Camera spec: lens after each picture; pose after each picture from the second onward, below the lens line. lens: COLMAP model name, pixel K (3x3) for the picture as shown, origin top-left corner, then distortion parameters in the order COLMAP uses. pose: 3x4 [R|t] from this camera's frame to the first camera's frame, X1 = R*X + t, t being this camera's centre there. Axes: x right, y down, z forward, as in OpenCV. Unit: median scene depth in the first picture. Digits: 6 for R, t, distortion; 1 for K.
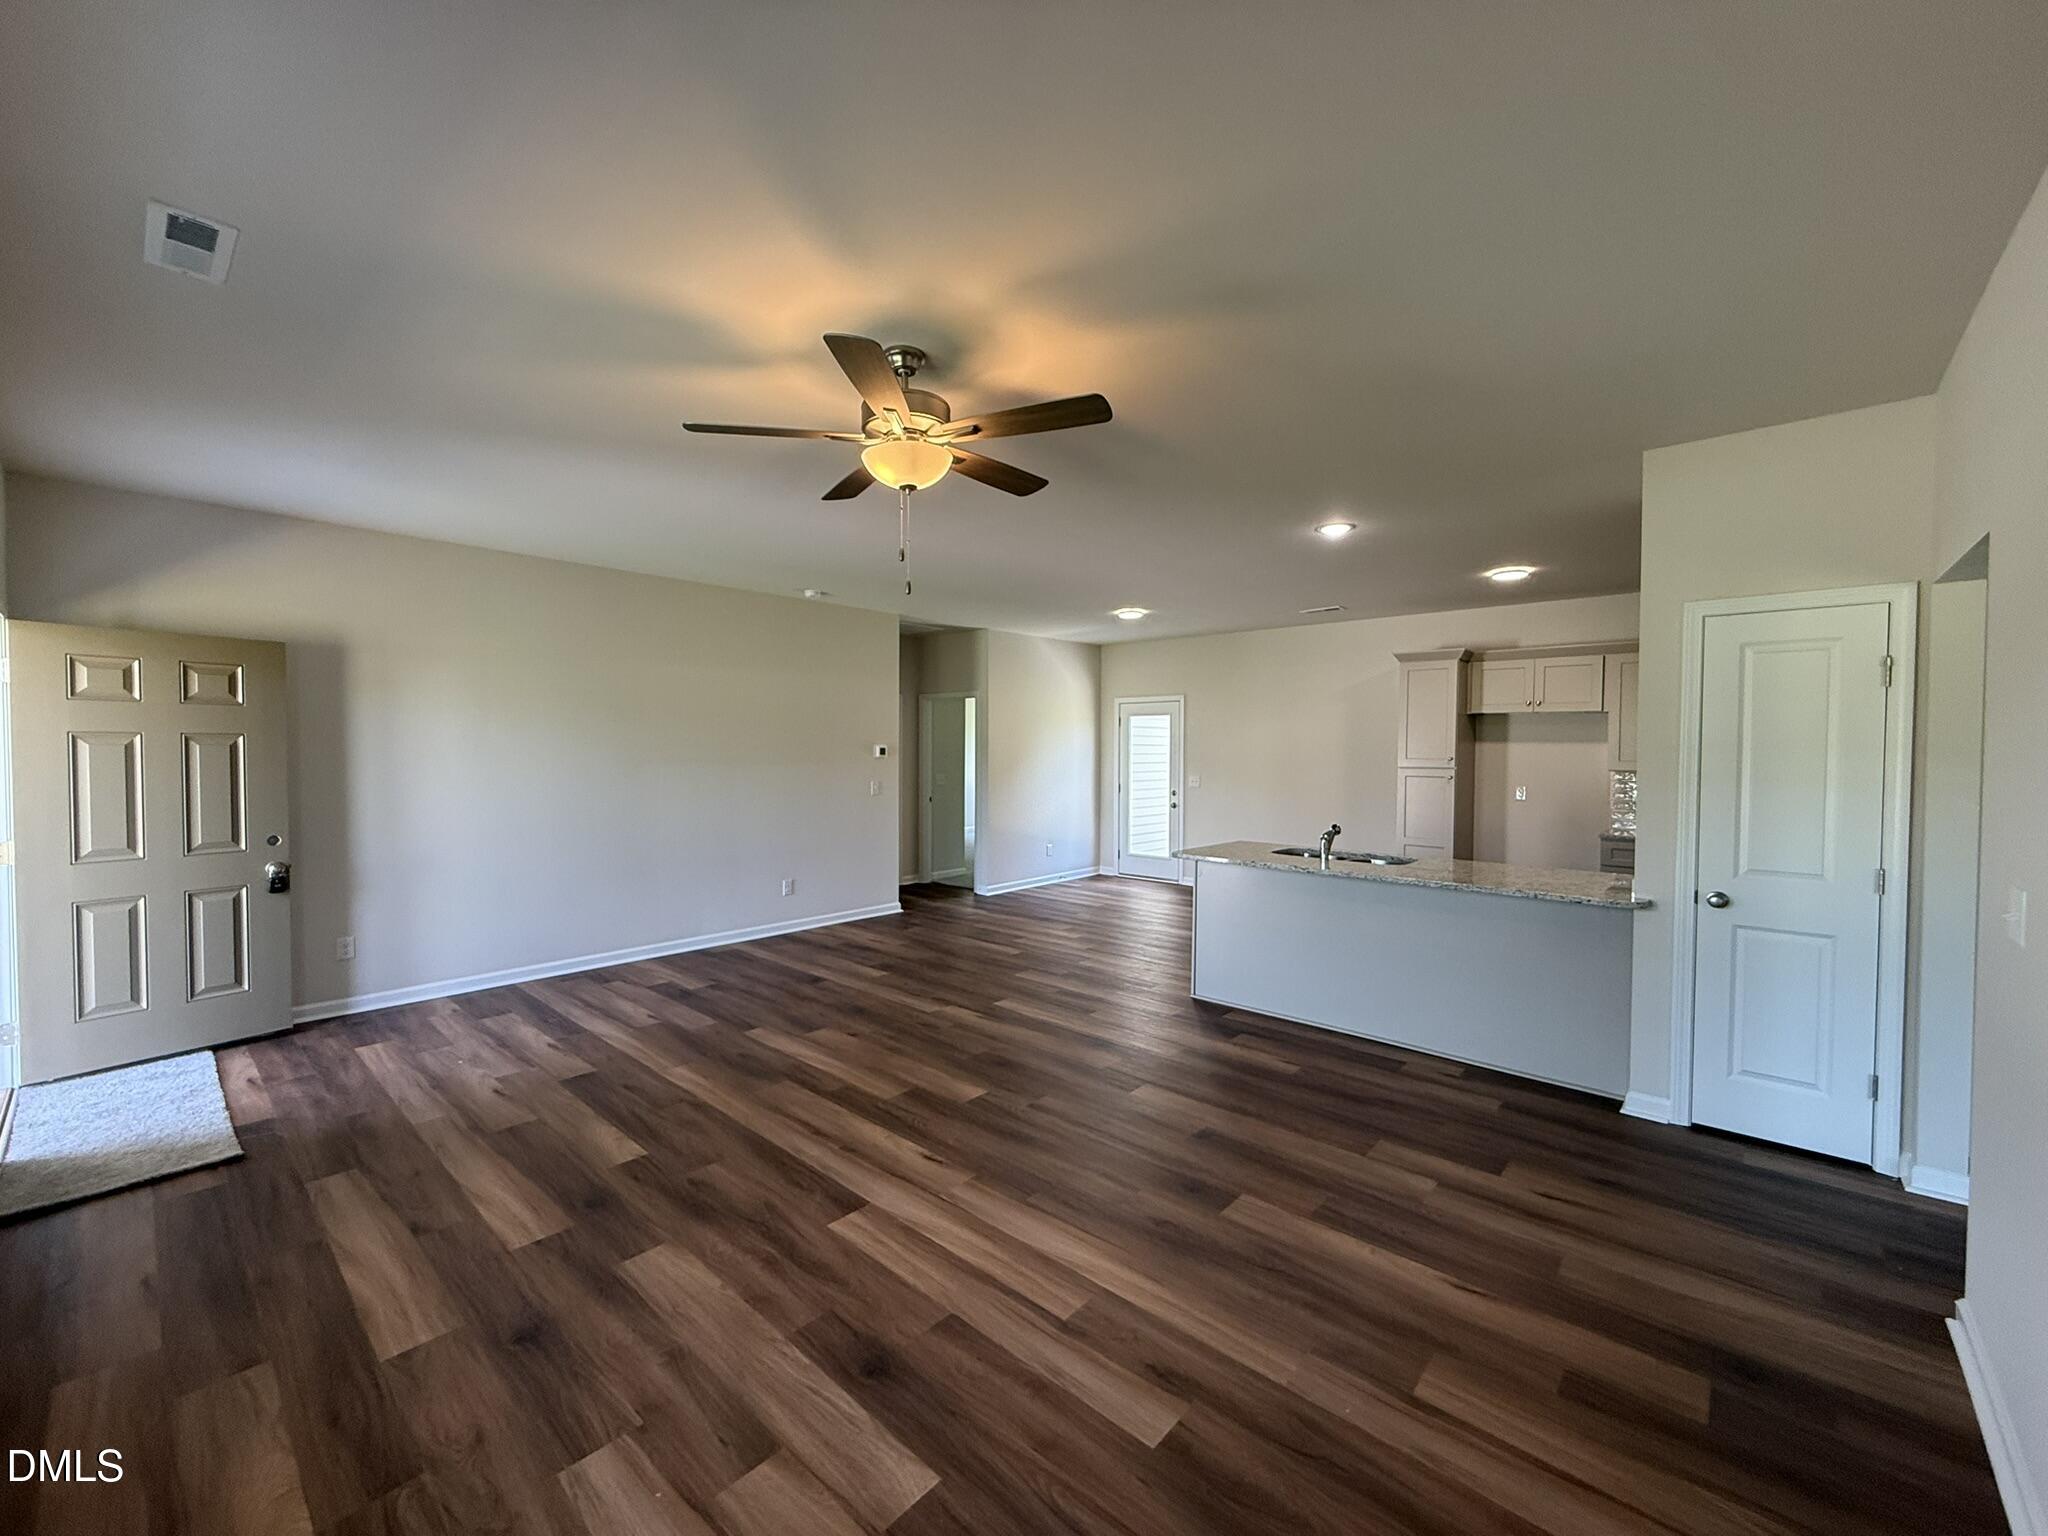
lens RADIAL K [[819.5, 0, 1011.0], [0, 819.5, 765.4], [0, 0, 1]] dist [0.000245, 0.000533]
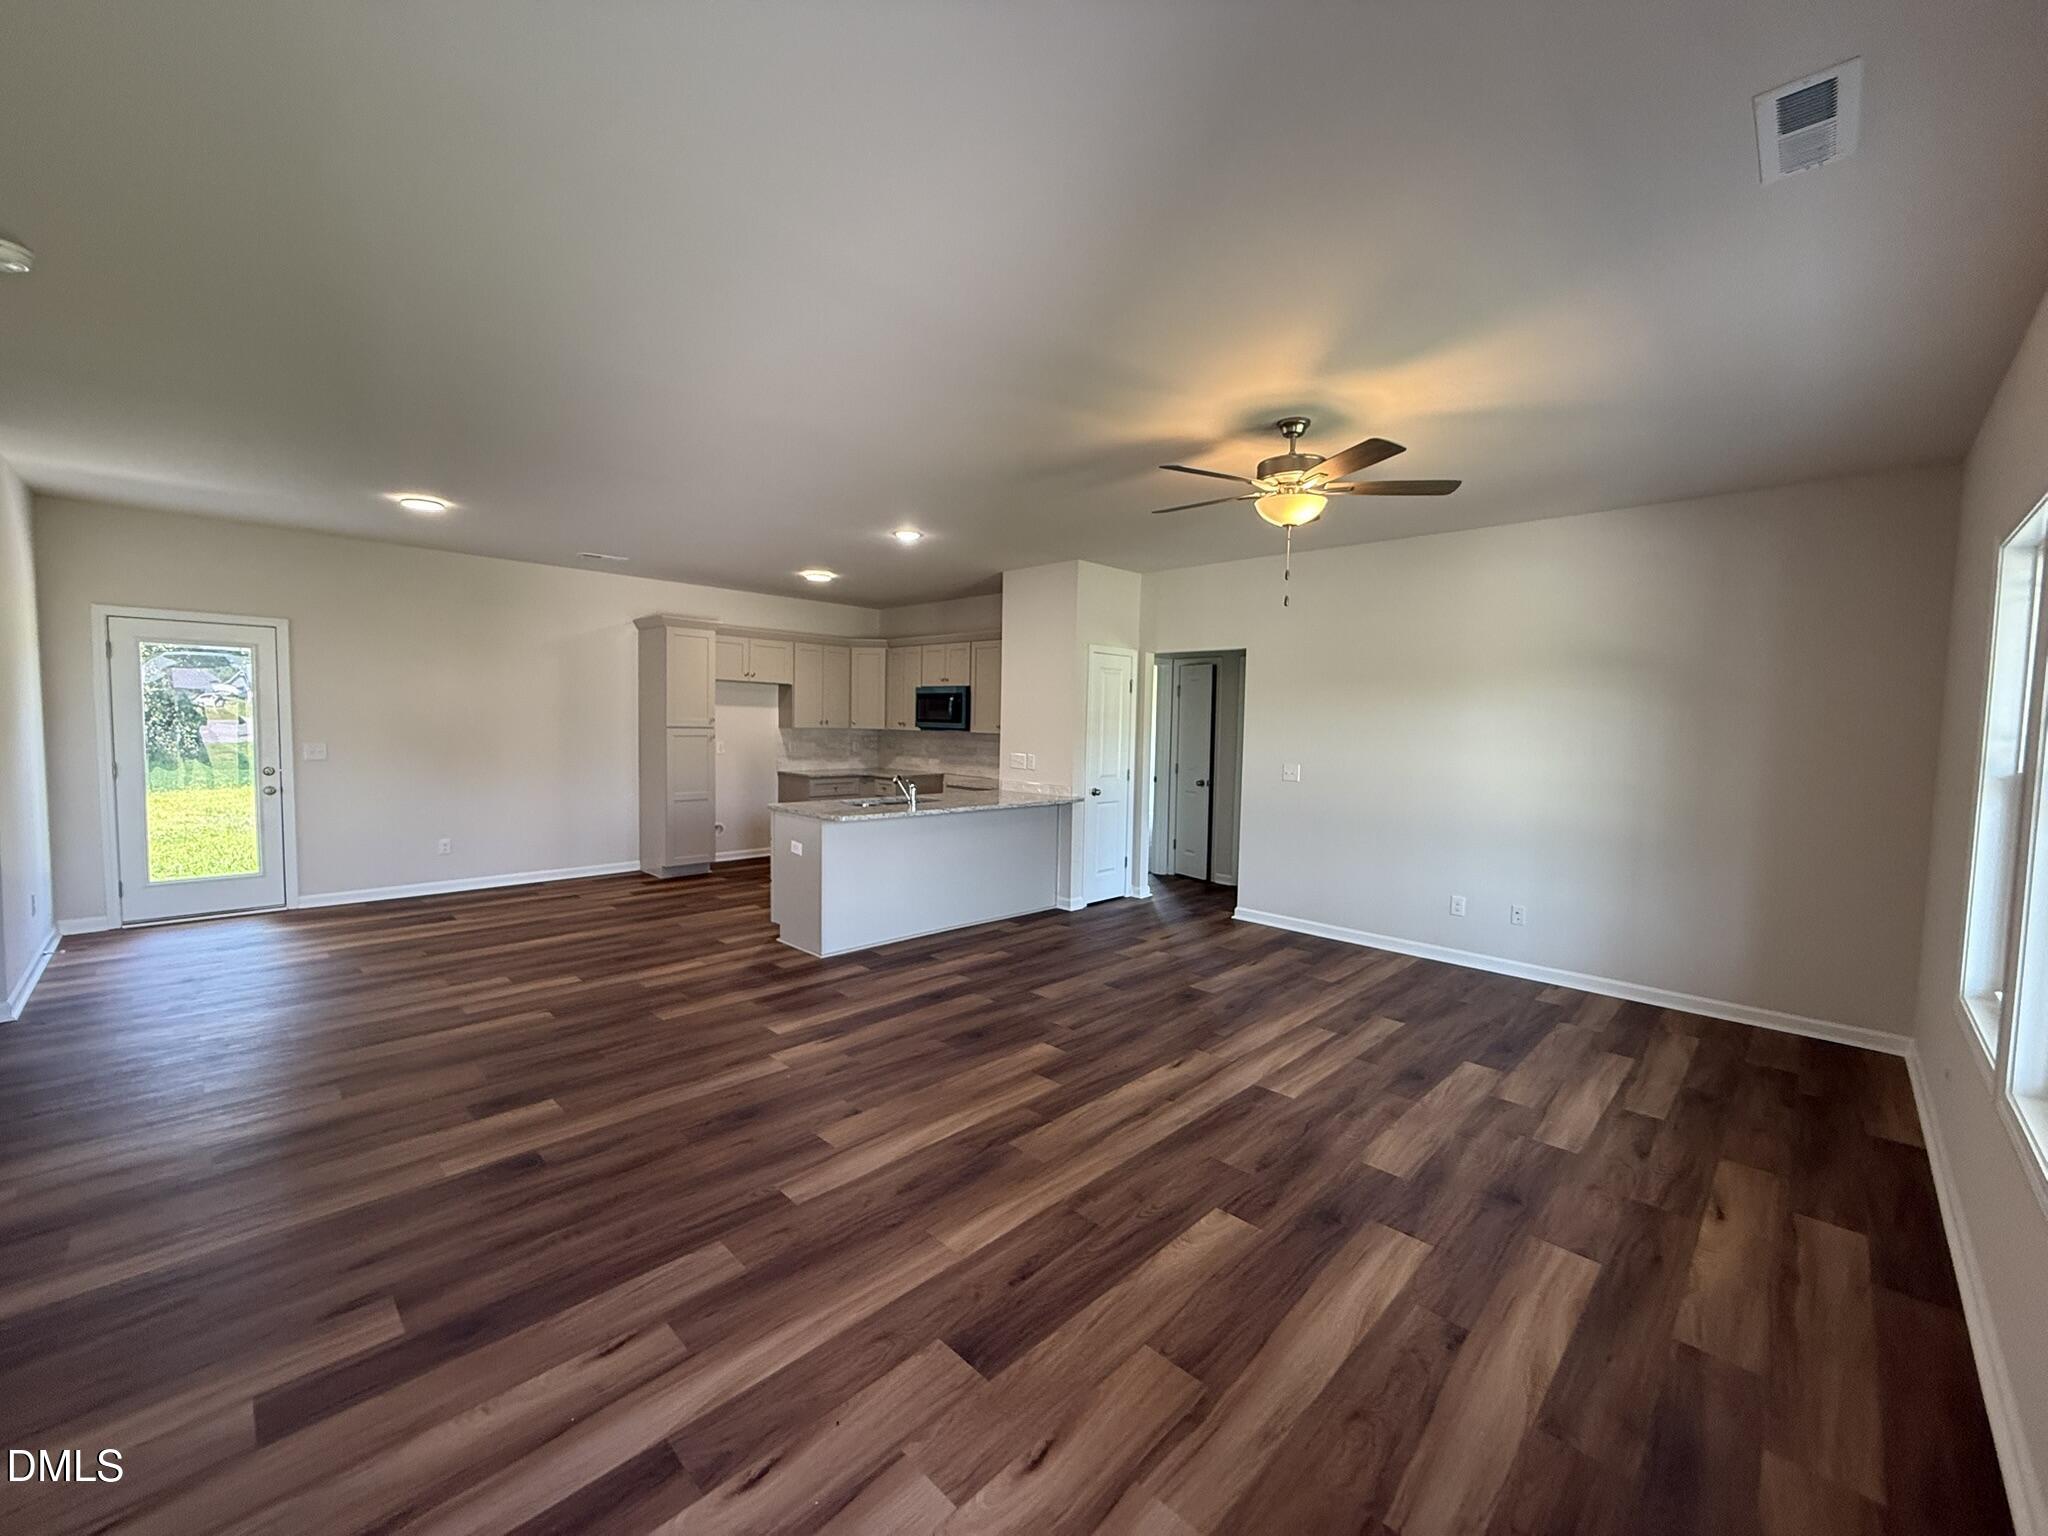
lens RADIAL K [[819.5, 0, 1027.7], [0, 819.5, 766.9], [0, 0, 1]] dist [0.000245, 0.000533]
pose [[0.033339, -0.061147, 0.997572, -1.130295], [0.000502, 0.998128, 0.061164, -0.022564], [-0.999444, -0.001539, 0.033307, 1.051583]]
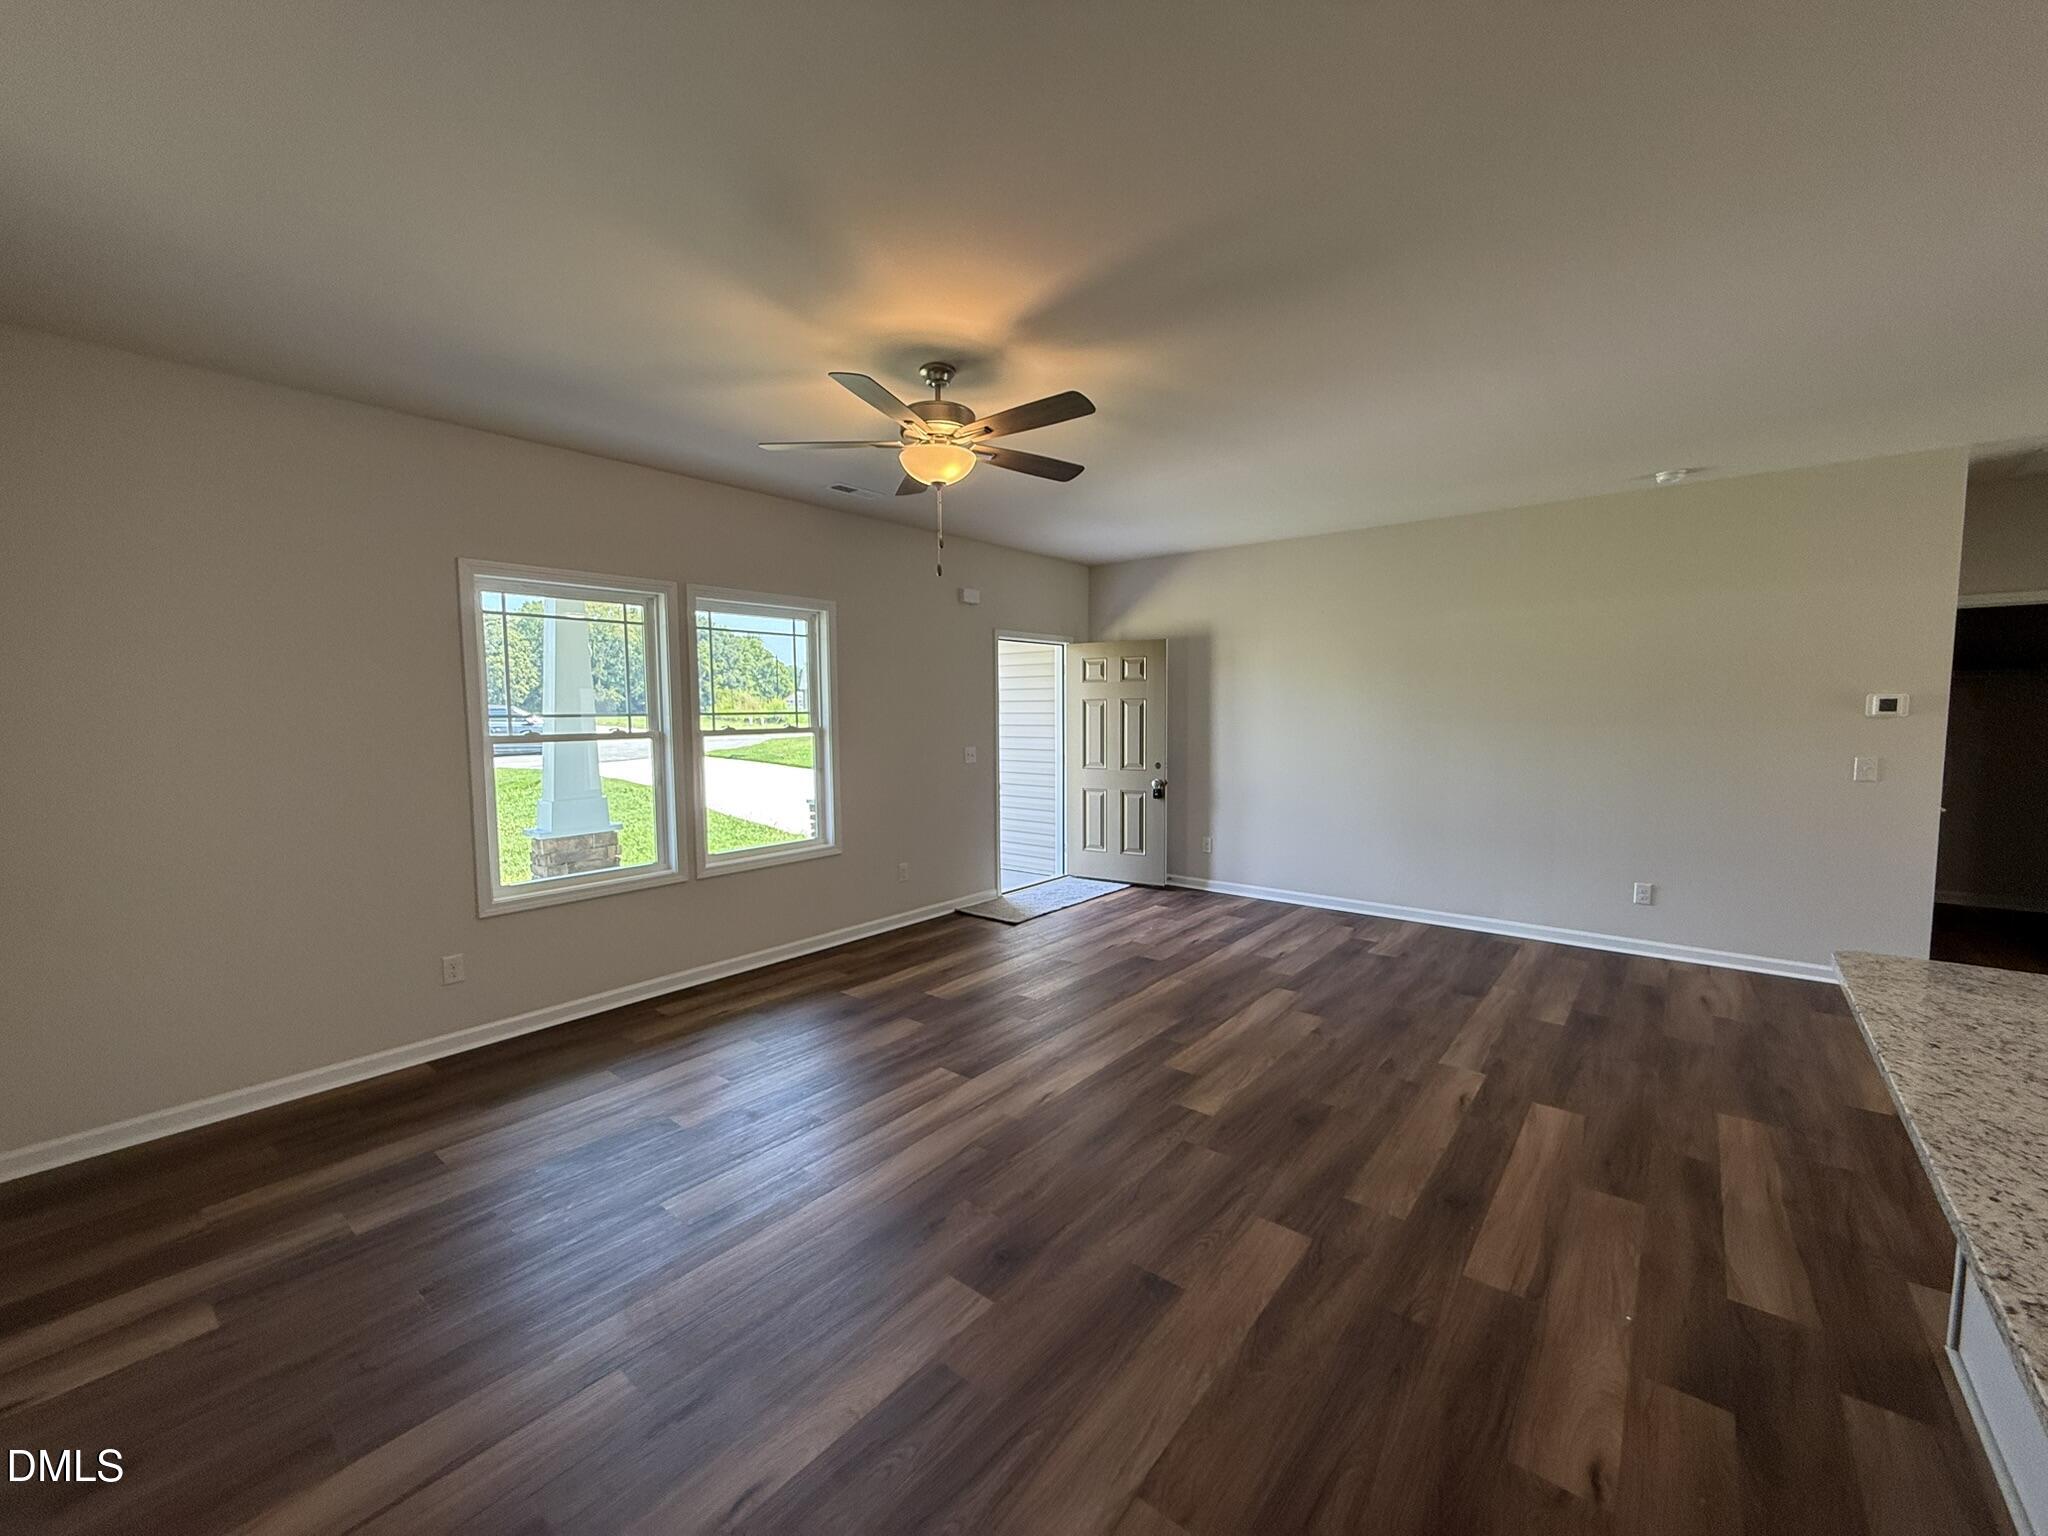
lens RADIAL K [[819.5, 0, 1024.9], [0, 819.5, 764.8], [0, 0, 1]] dist [0.000245, 0.000533]
pose [[0.058445, 0.065642, -0.996130, 0.821915], [-0.012110, 0.997809, 0.065042, -0.012041], [0.998217, 0.008262, 0.059112, 0.808208]]
